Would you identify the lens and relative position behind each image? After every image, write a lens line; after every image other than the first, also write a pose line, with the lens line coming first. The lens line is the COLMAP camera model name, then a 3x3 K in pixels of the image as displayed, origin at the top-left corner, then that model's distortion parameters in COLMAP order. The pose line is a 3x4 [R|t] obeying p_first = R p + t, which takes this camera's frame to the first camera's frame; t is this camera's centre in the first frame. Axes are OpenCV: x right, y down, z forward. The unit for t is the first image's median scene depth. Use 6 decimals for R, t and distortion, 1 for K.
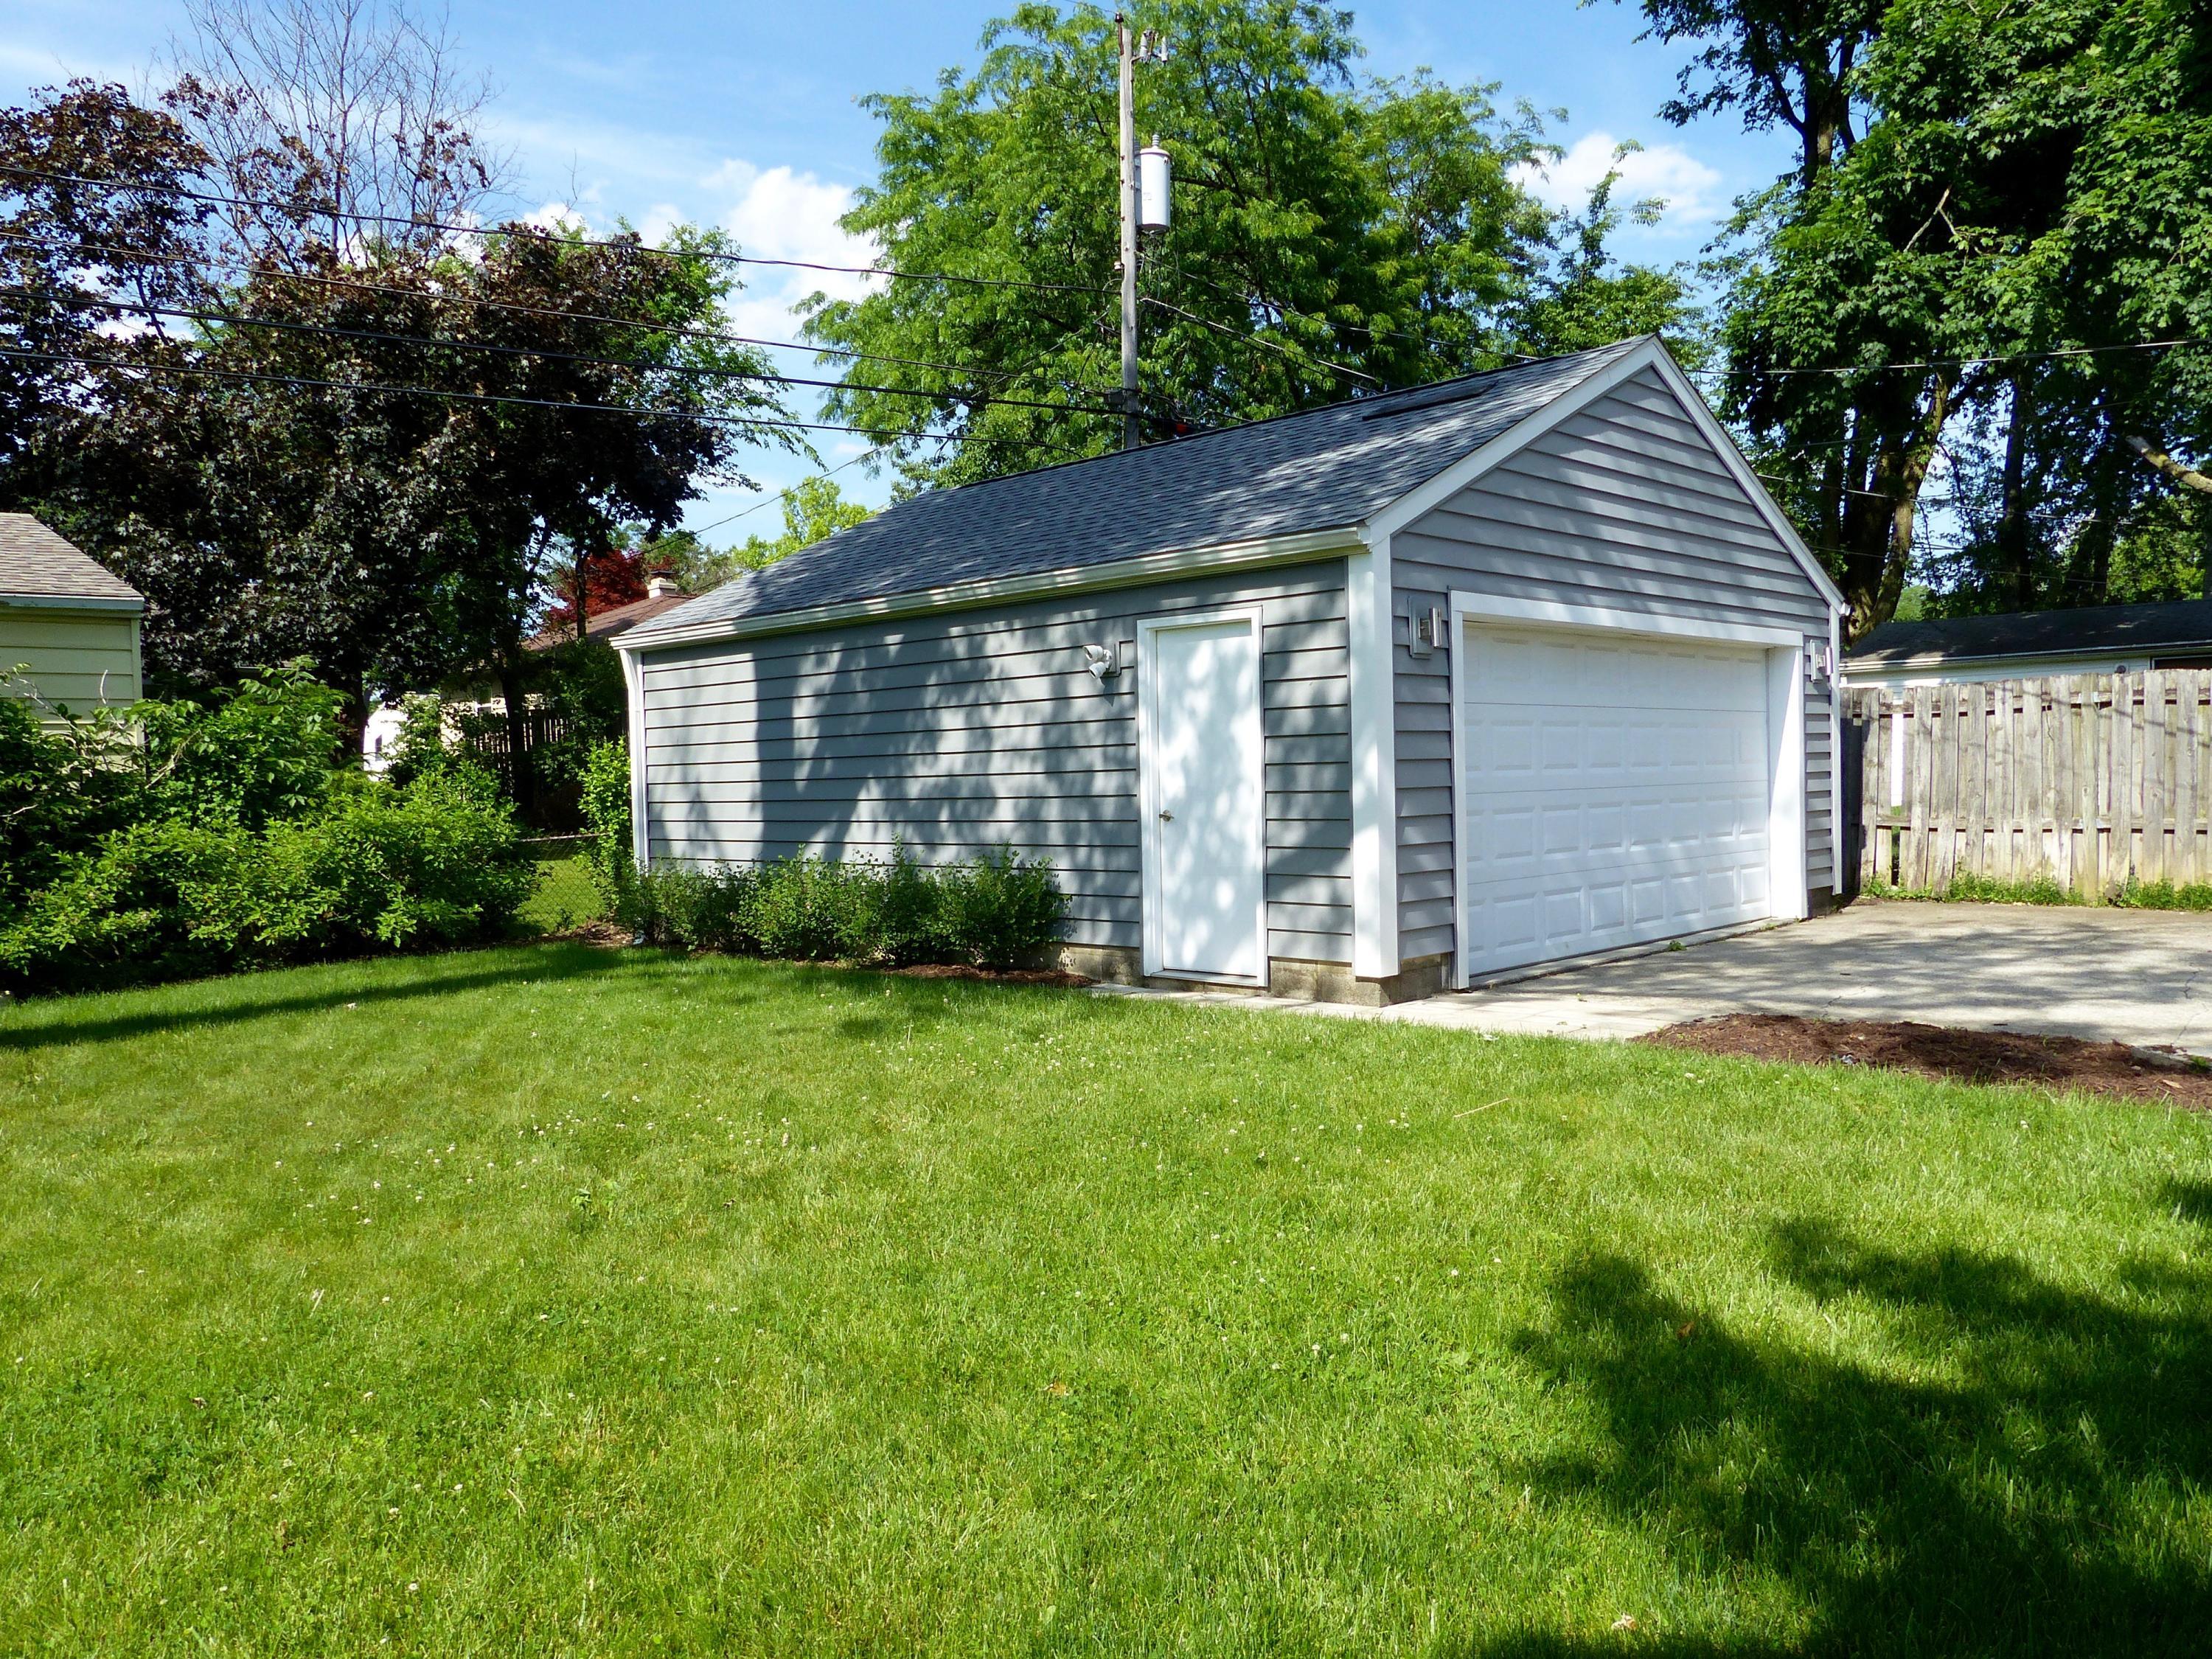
lens RADIAL K [[1645.4, 0, 1106.0], [0, 1645.4, 829.5], [0, 0, 1]] dist [-0.042723, 0.028947]
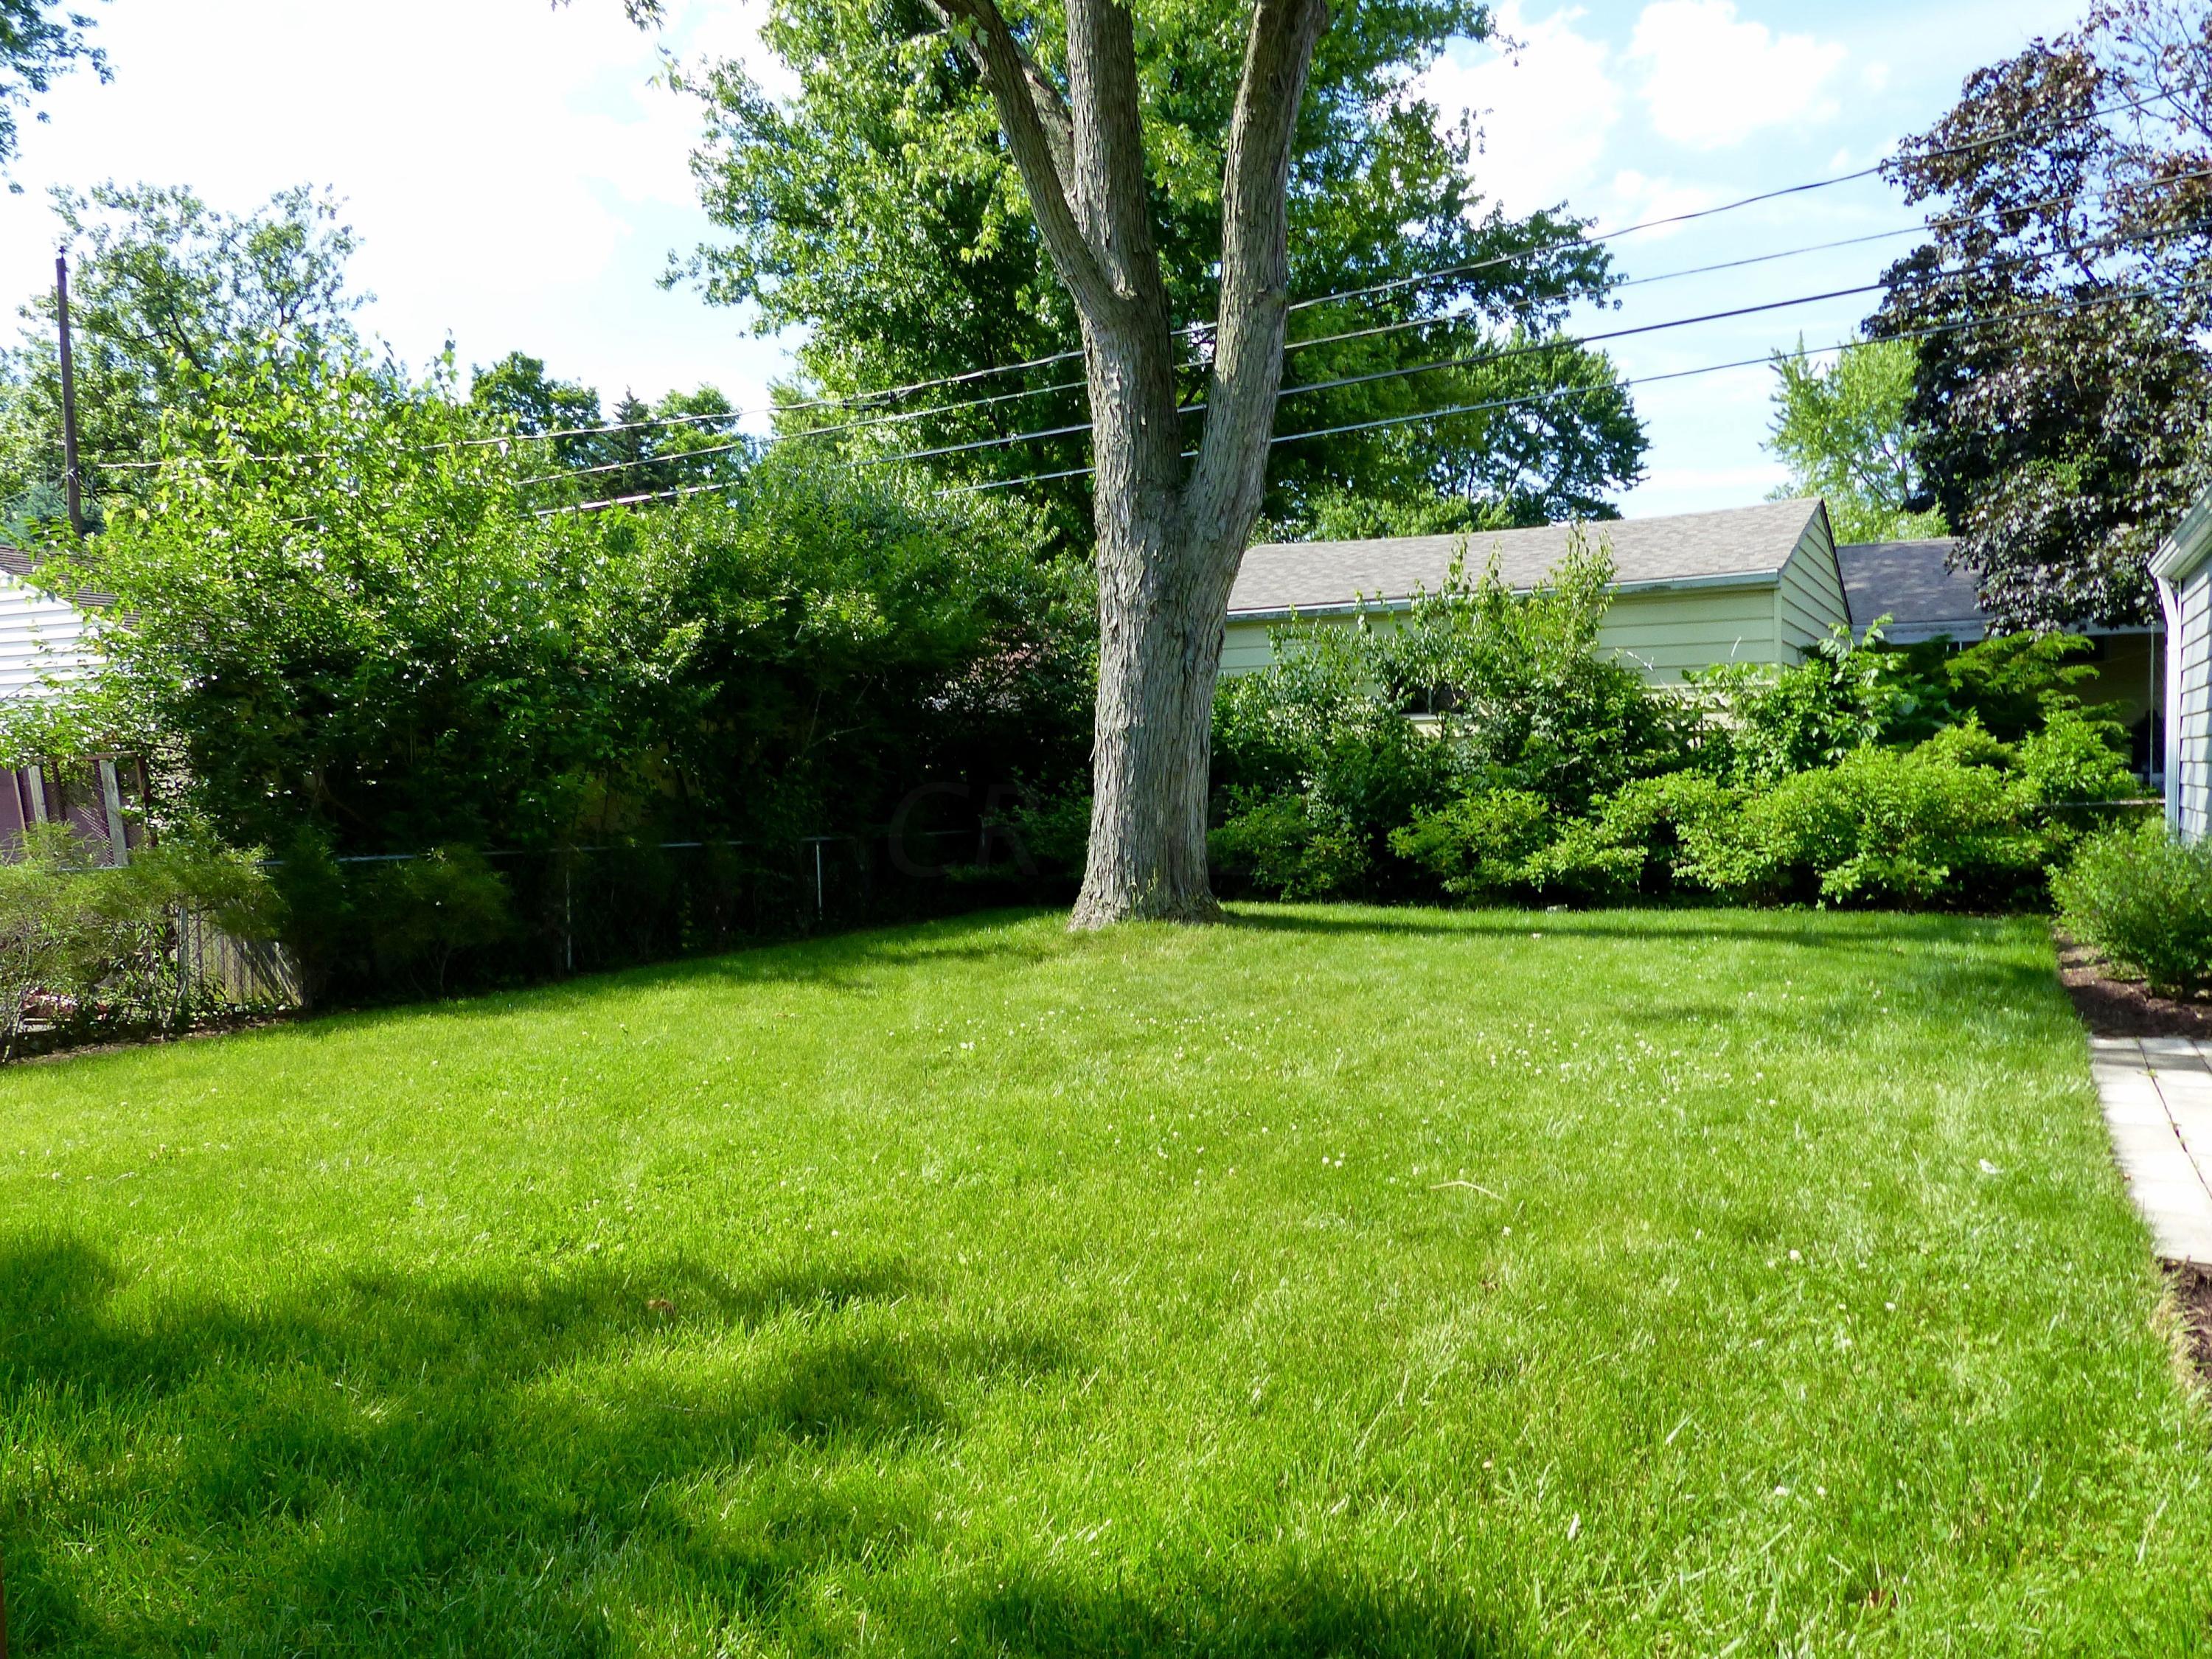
lens RADIAL K [[1645.4, 0, 1106.0], [0, 1645.4, 829.5], [0, 0, 1]] dist [-0.042723, 0.028947]
pose [[0.260012, 0.055075, -0.964034, 0.466912], [-0.017738, 0.998476, 0.052259, -0.018898], [0.965443, 0.003512, 0.260592, 0.326270]]
